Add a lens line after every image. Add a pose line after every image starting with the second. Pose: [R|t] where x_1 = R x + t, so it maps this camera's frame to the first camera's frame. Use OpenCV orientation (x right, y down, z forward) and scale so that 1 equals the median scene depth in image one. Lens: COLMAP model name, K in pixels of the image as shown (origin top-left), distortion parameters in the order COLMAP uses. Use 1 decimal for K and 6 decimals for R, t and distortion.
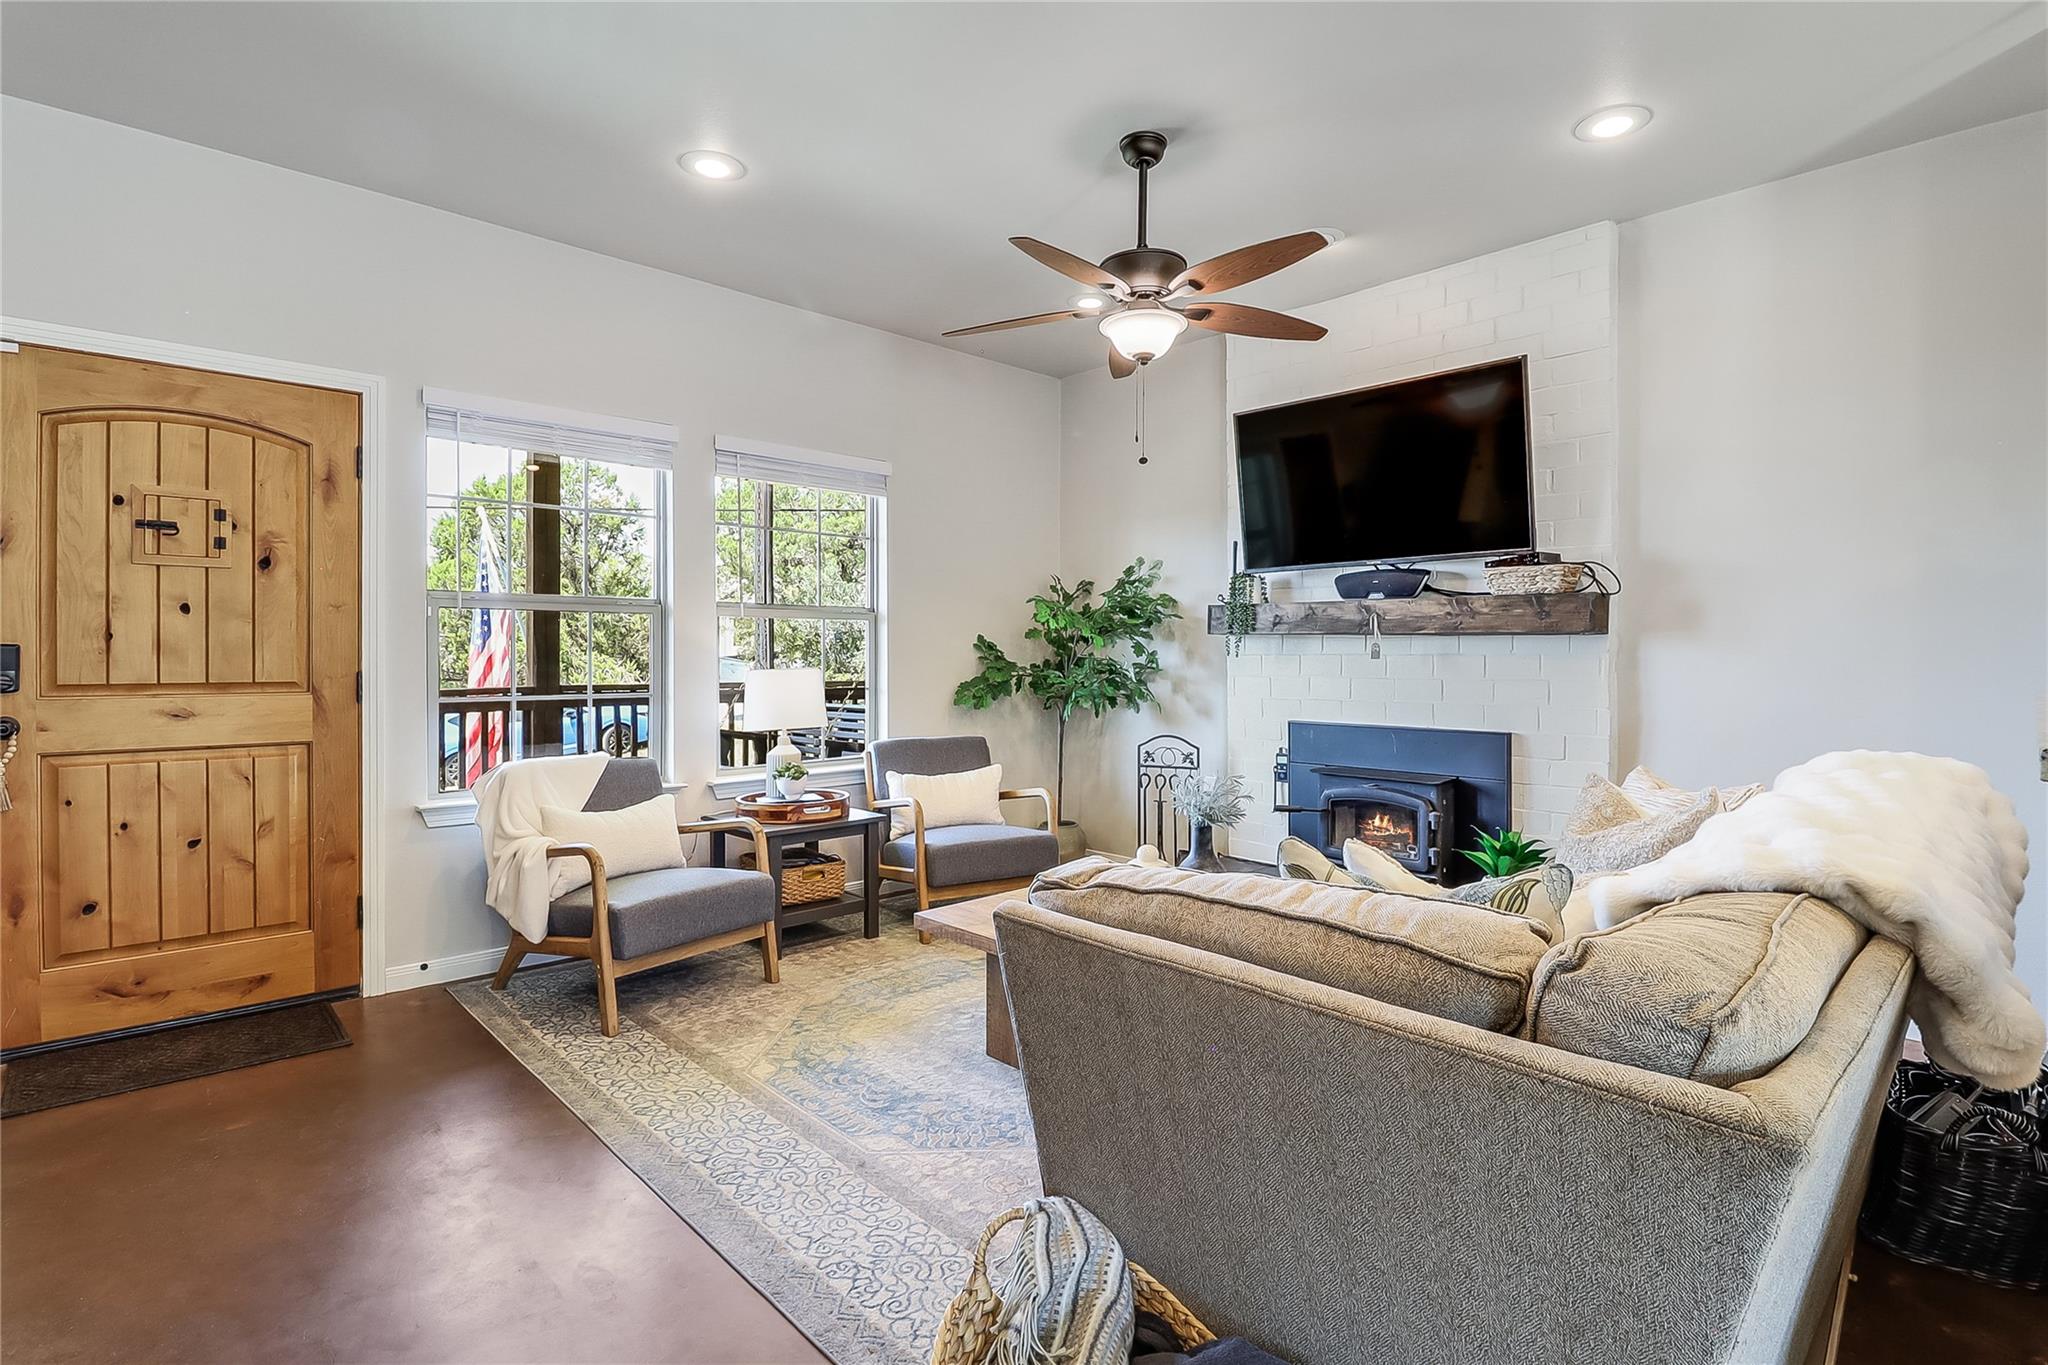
lens RADIAL K [[991.0, 0, 1045.2], [0, 991.0, 665.8], [0, 0, 1]] dist [-0.015363, -0.003263]
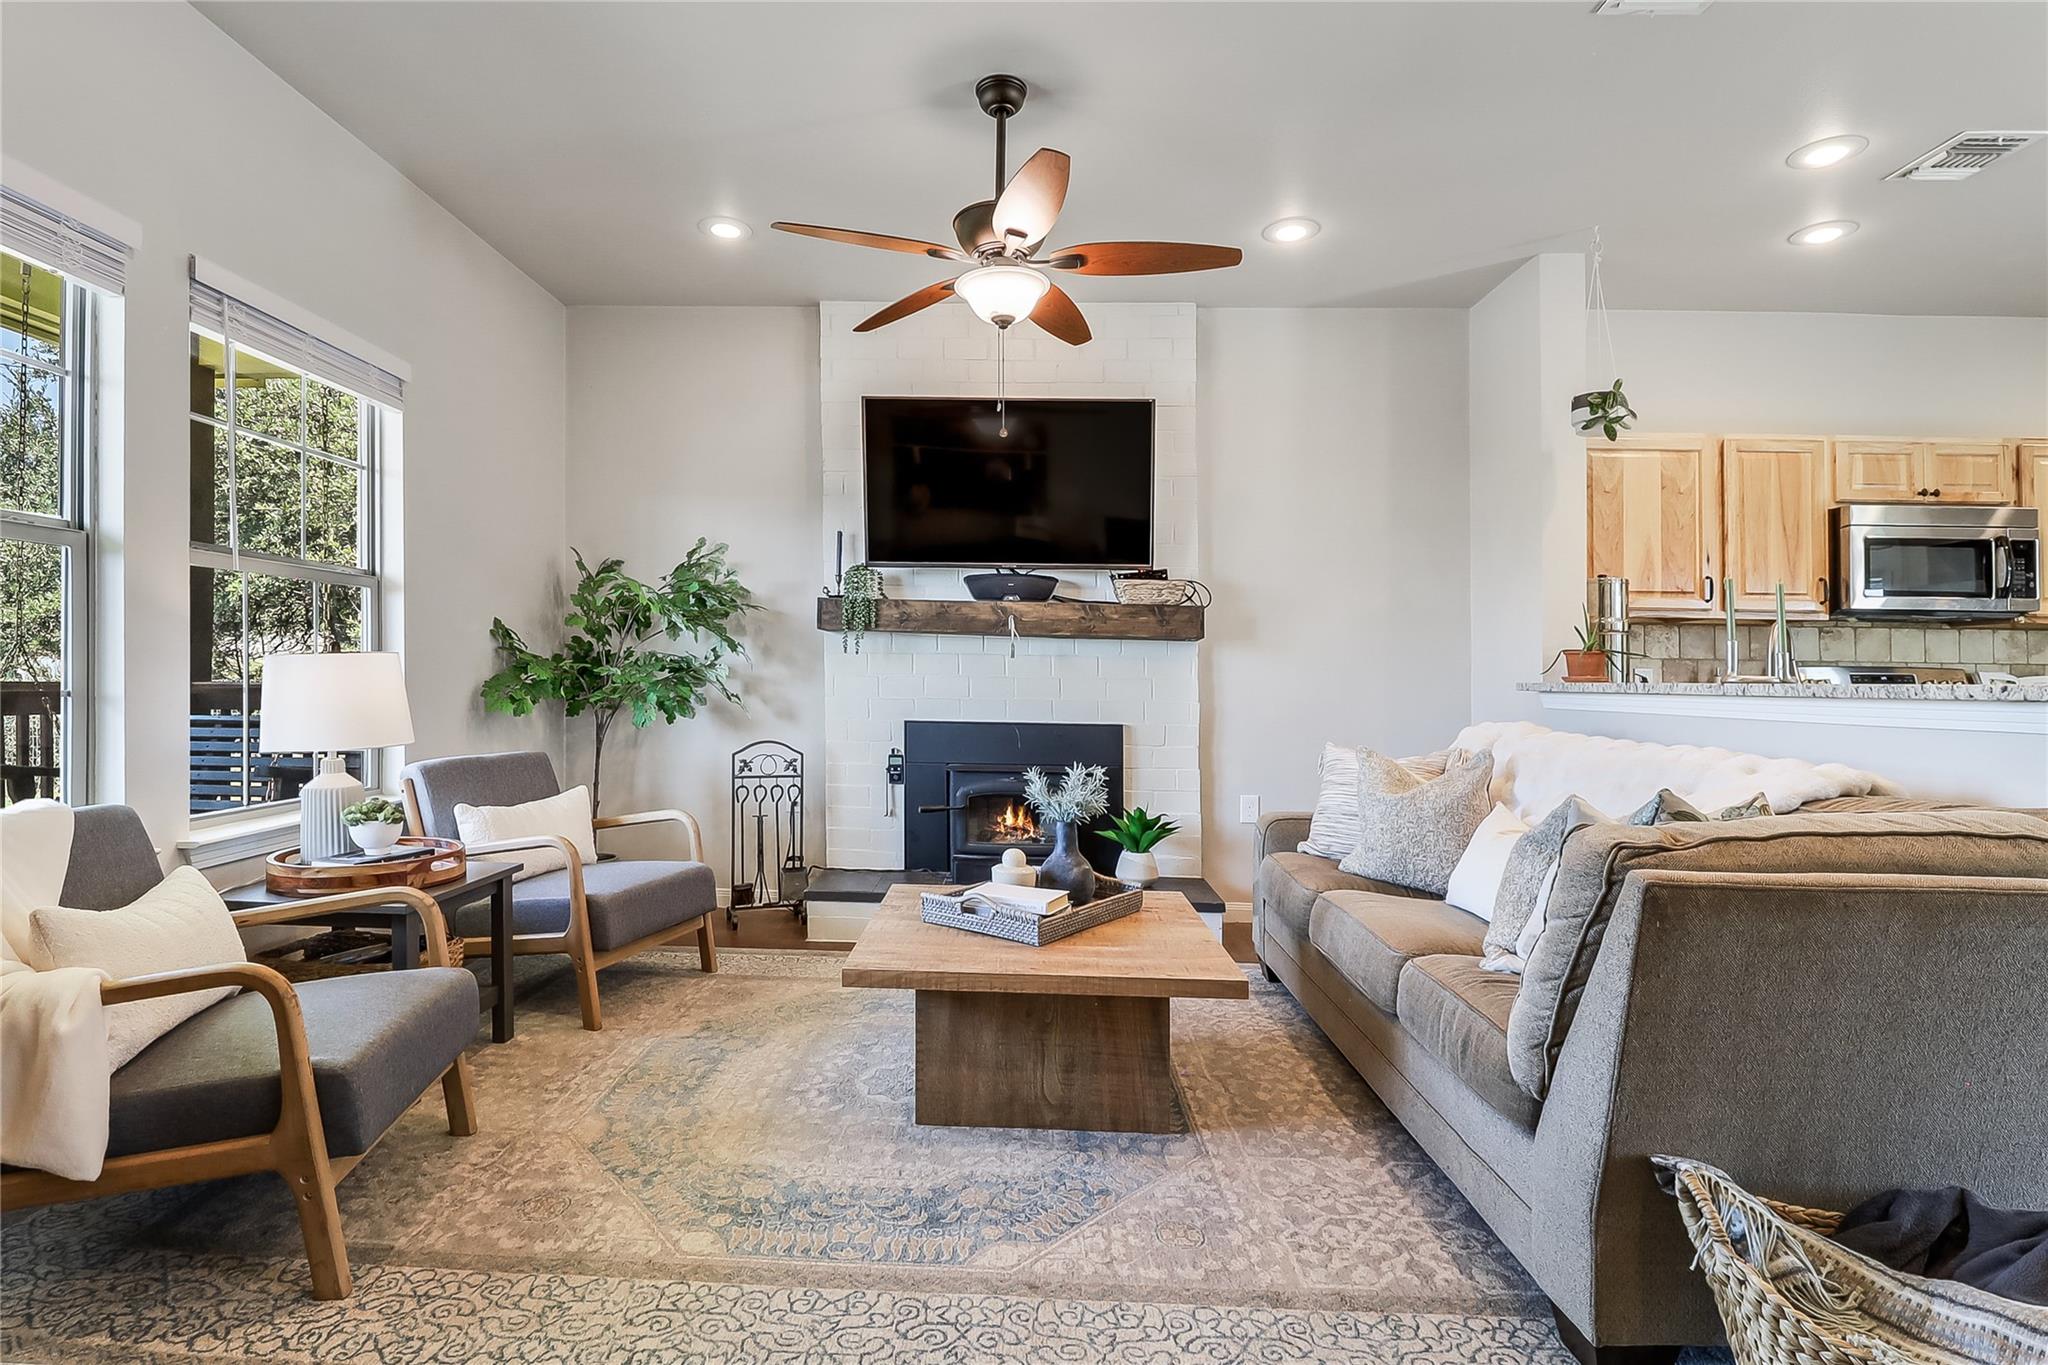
lens RADIAL K [[991.0, 0, 992.1], [0, 991.0, 683.6], [0, 0, 1]] dist [-0.015363, -0.003263]
pose [[0.722115, 0.006367, 0.691744, -0.393501], [-0.008415, 0.999965, -0.000420, 0.019762], [-0.691722, -0.005518, 0.722143, 0.249803]]
